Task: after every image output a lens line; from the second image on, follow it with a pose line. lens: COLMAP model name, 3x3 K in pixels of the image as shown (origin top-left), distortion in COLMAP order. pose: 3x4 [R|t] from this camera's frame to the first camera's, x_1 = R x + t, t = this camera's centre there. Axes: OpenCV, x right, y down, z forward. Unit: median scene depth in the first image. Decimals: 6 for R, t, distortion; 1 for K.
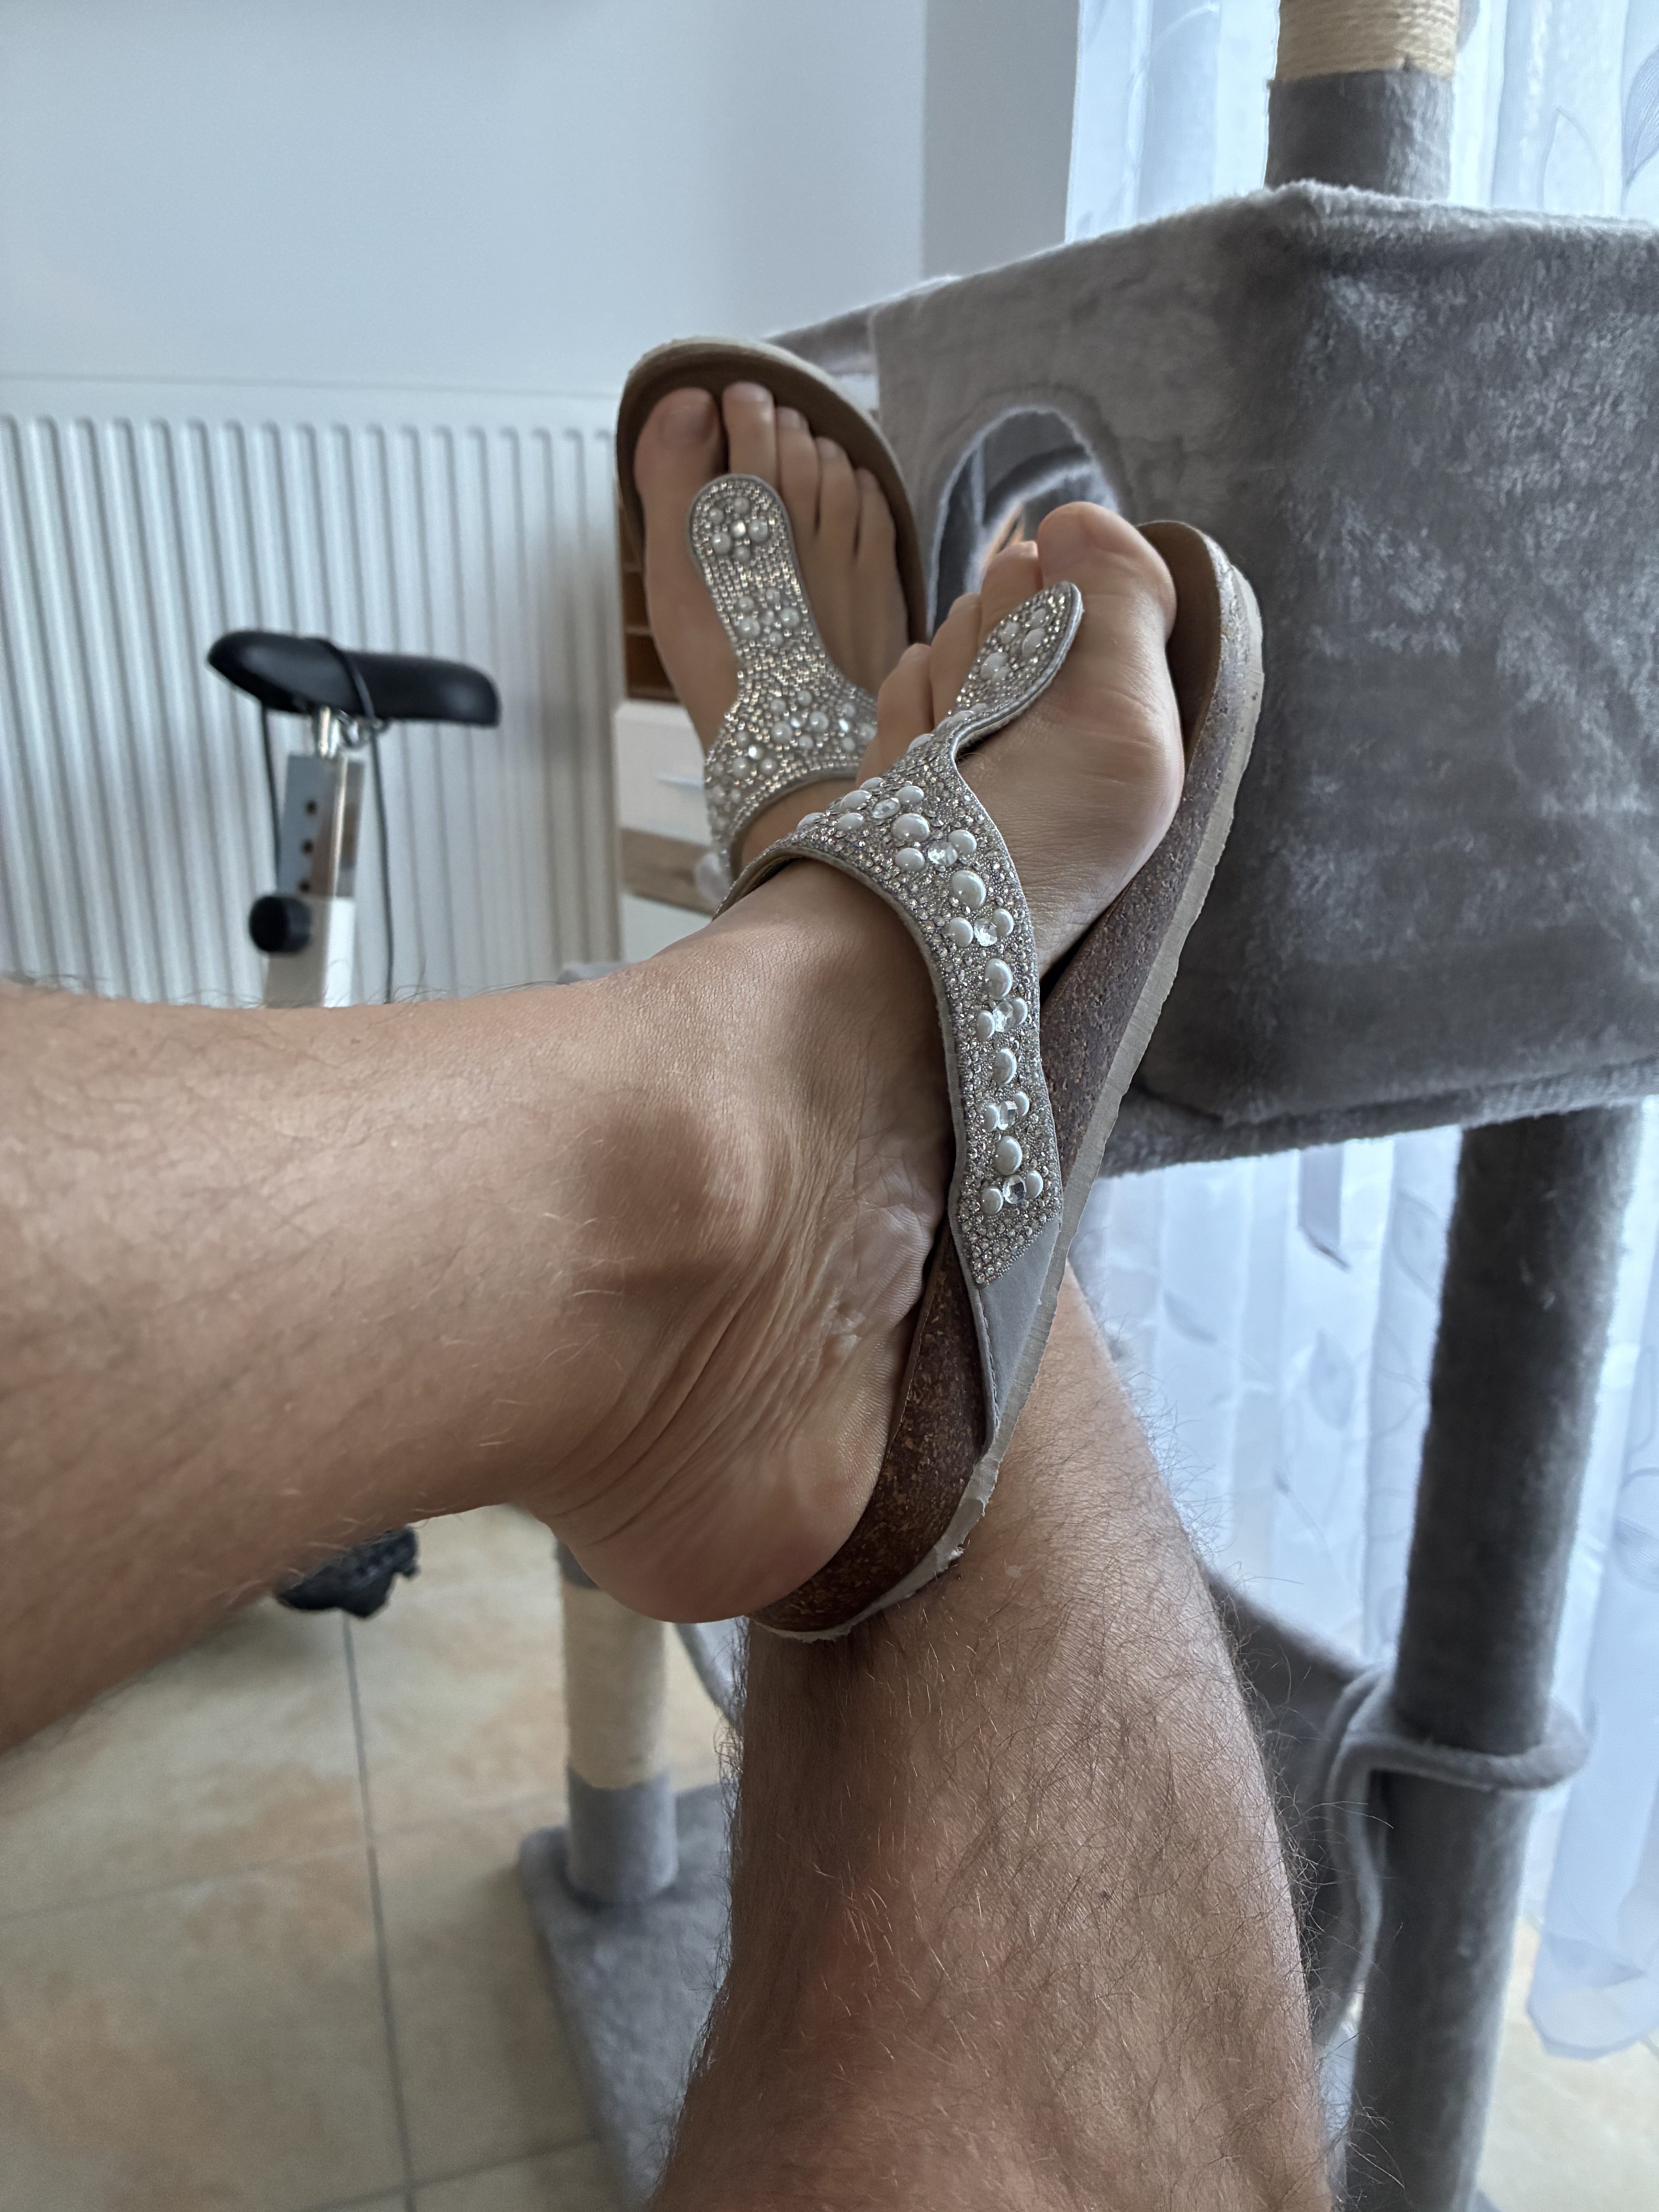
lens RADIAL K [[1652.5, 0, 825.3], [0, 1652.5, 1089.1], [0, 0, 1]] dist [0.022975, -0.041177]
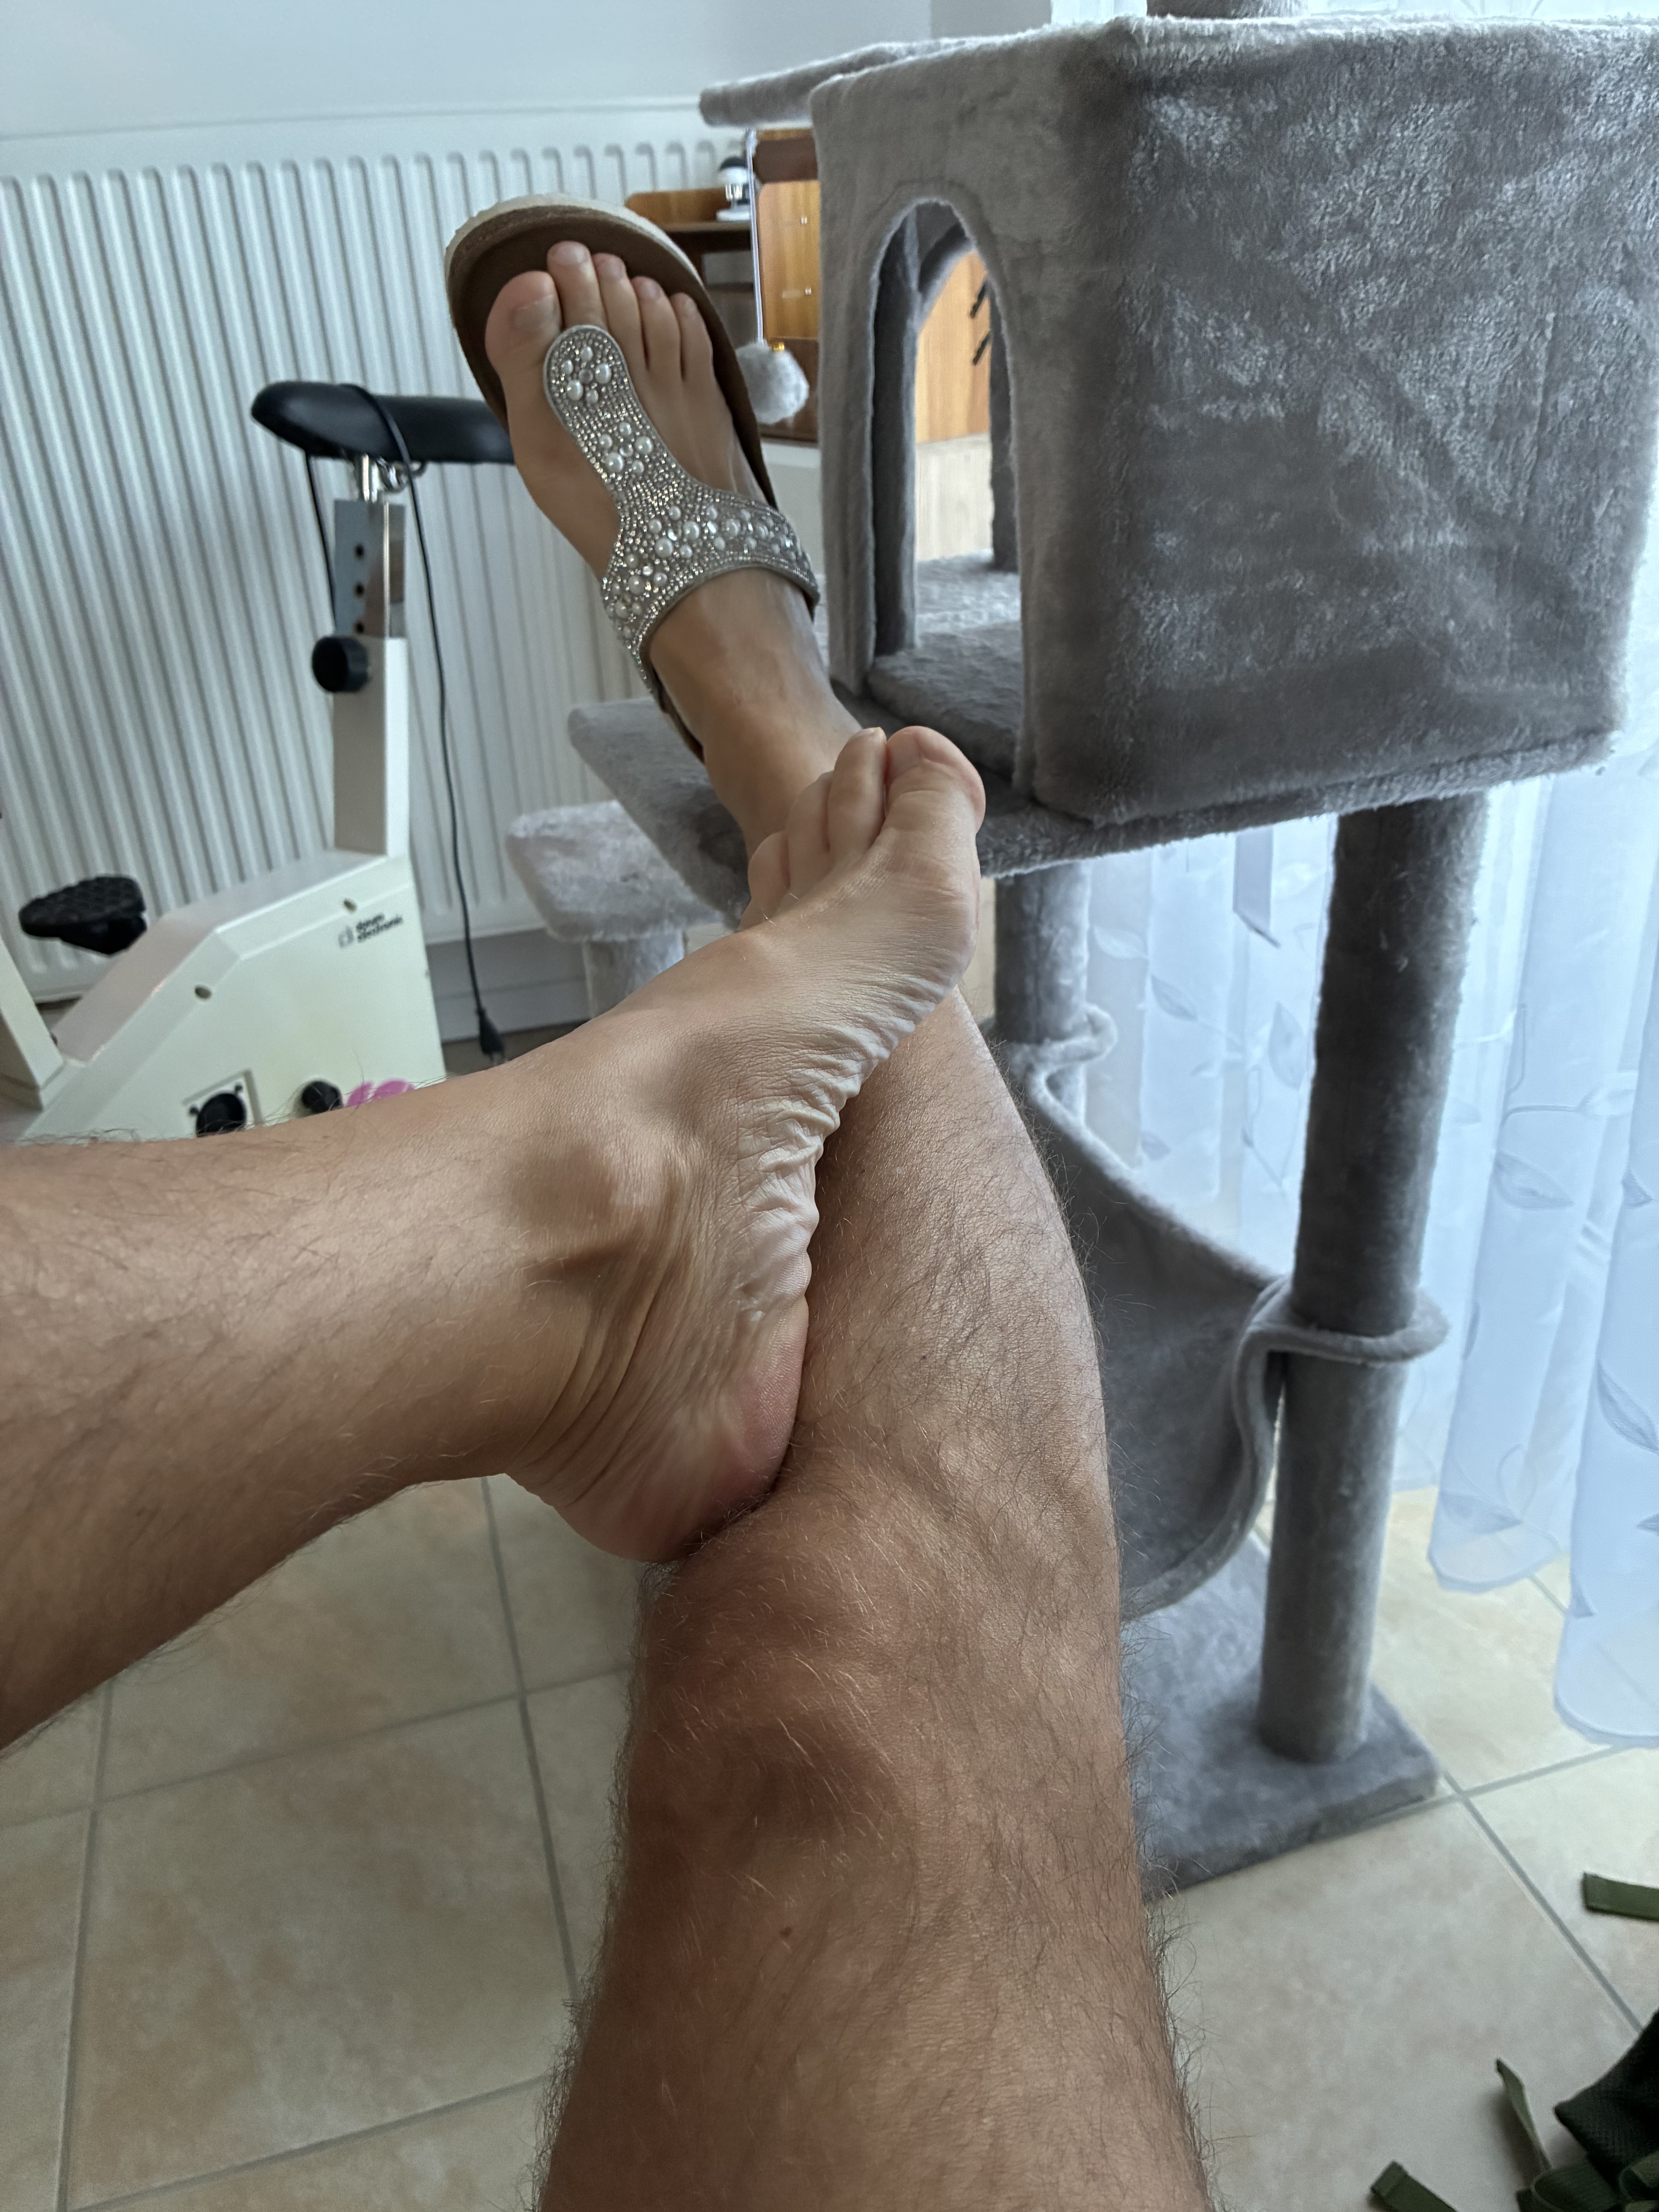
lens RADIAL K [[1652.5, 0, 825.3], [0, 1652.5, 1089.1], [0, 0, 1]] dist [0.022975, -0.041177]
pose [[0.998132, -0.026211, -0.055194, 0.102172], [0.035475, 0.984069, 0.174210, -0.007734], [0.049748, -0.175842, 0.983161, -0.255681]]
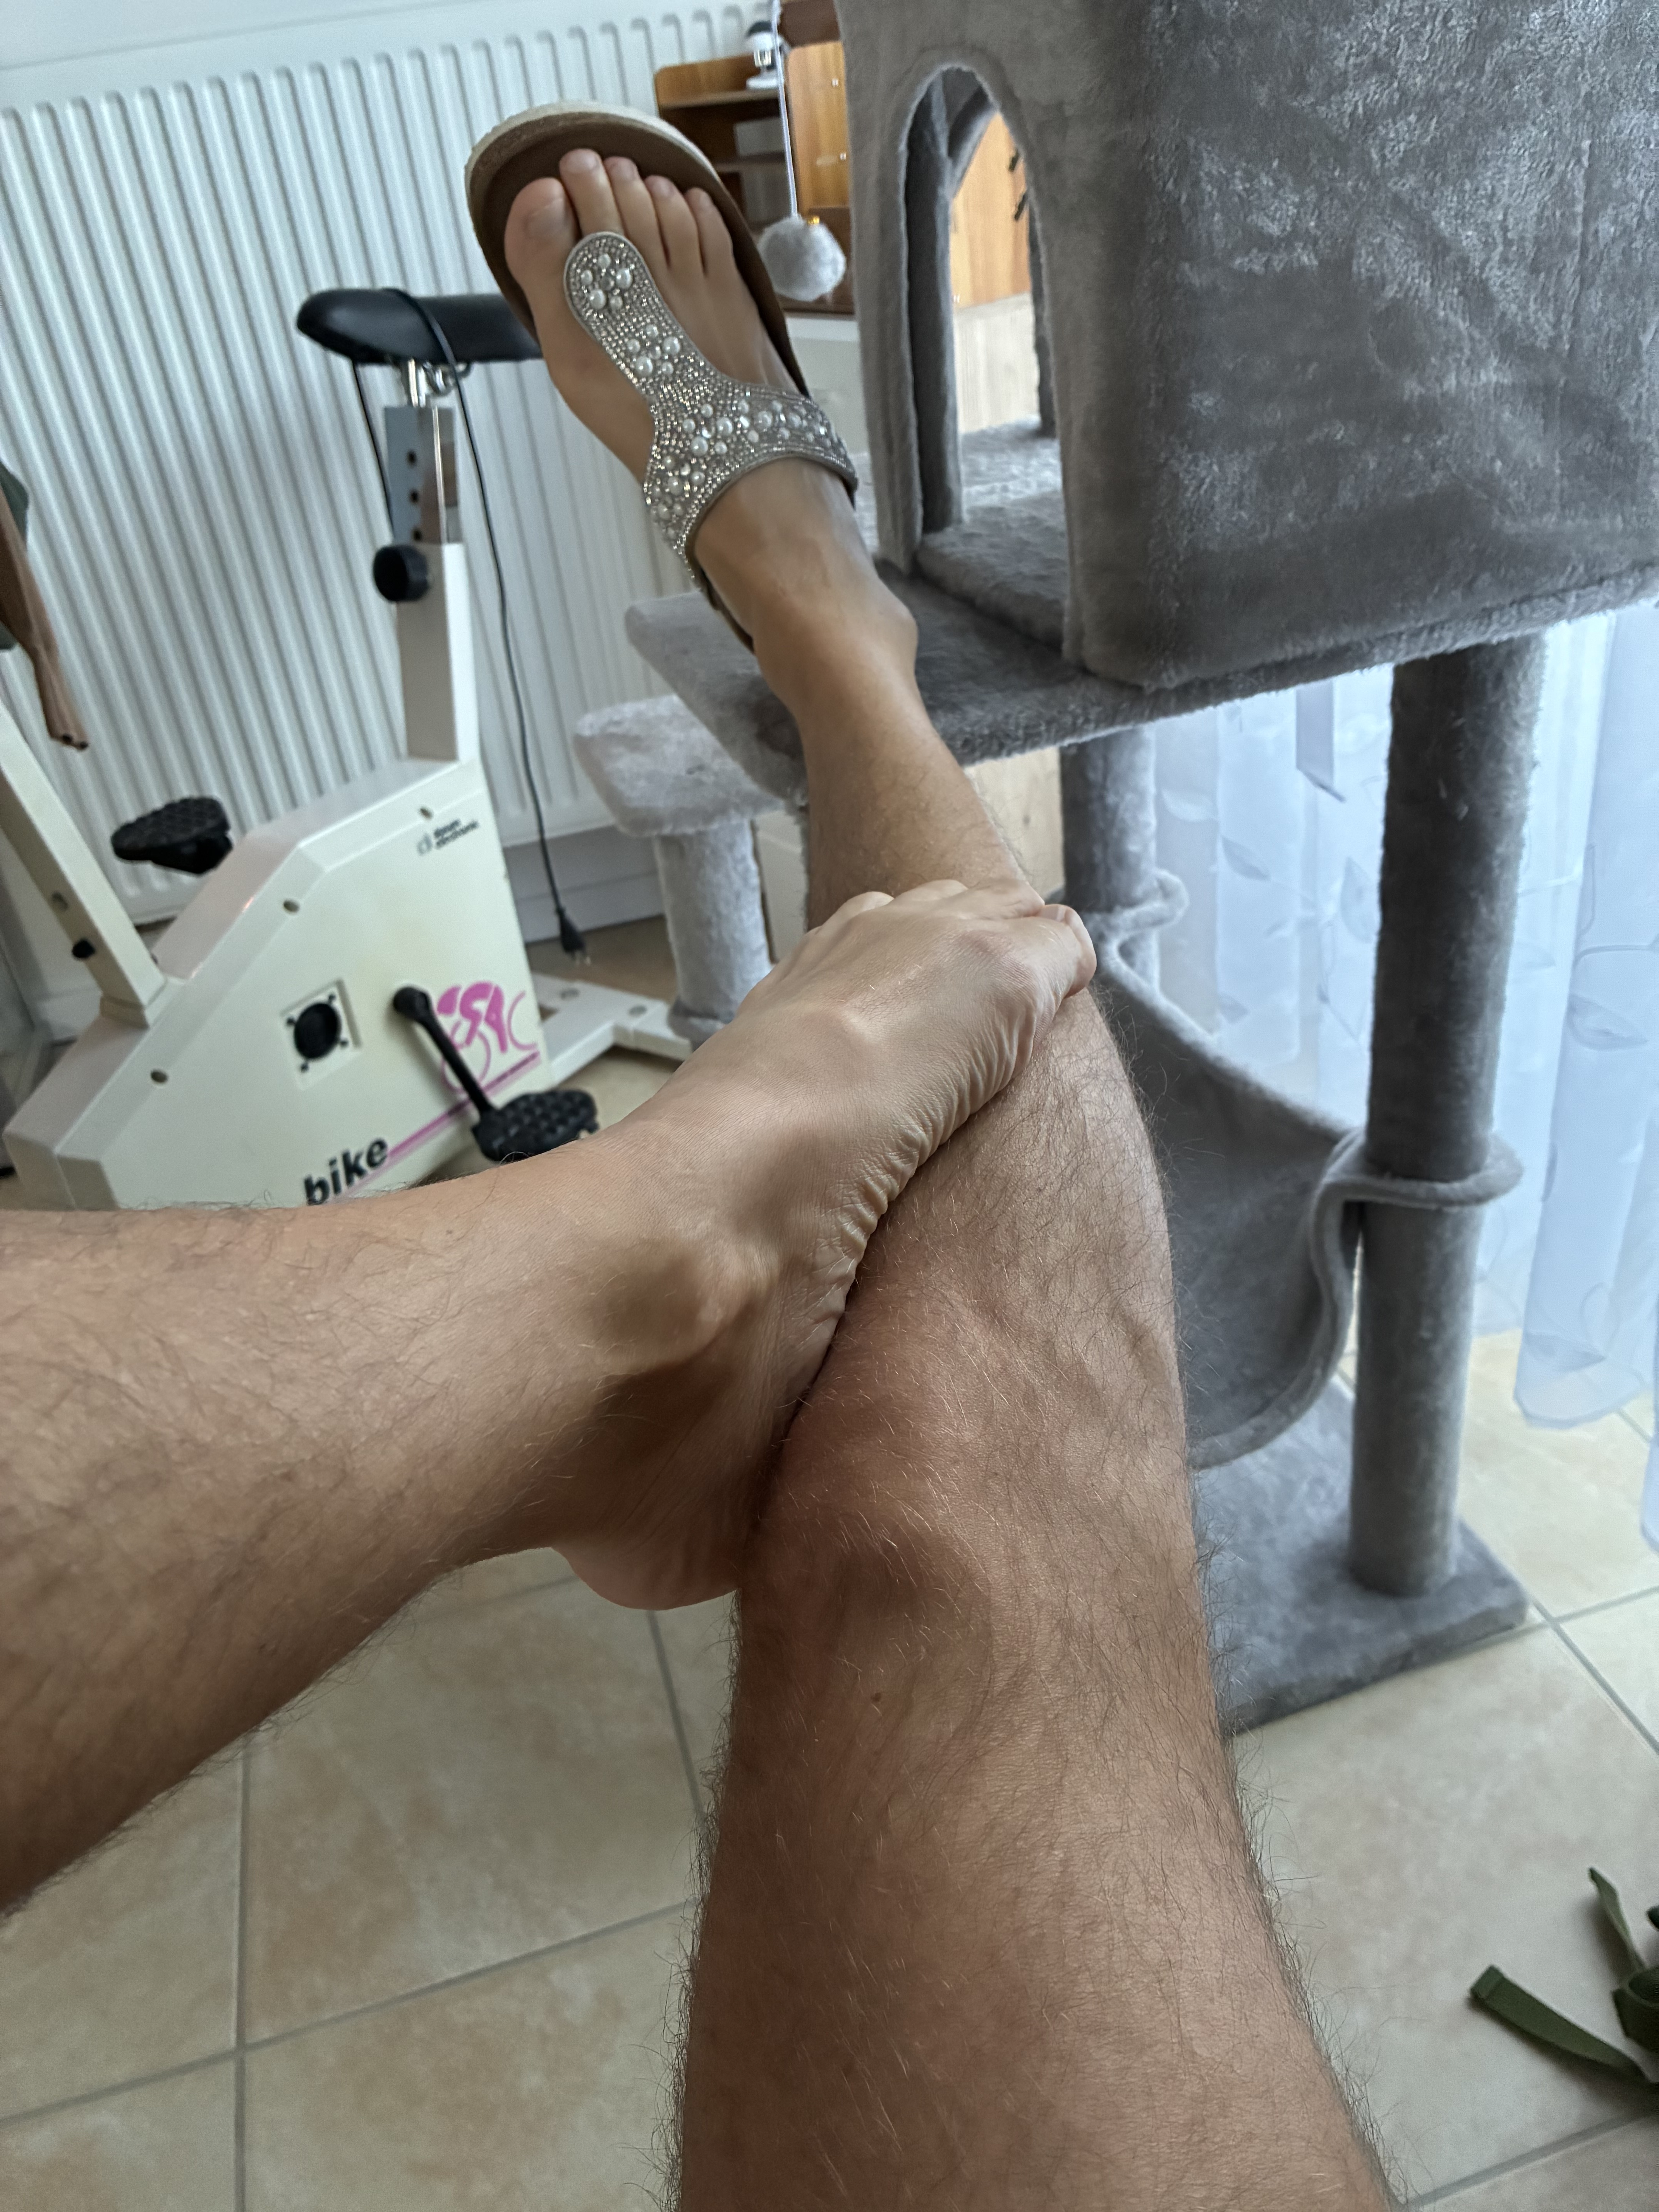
lens RADIAL K [[1649.9, 0, 837.1], [0, 1649.9, 1077.5], [0, 0, 1]] dist [0.025083, -0.038890]
pose [[0.992043, -0.072203, -0.103134, 0.116541], [0.094669, 0.967848, 0.233041, -0.010022], [0.082992, -0.240951, 0.966982, -0.295524]]
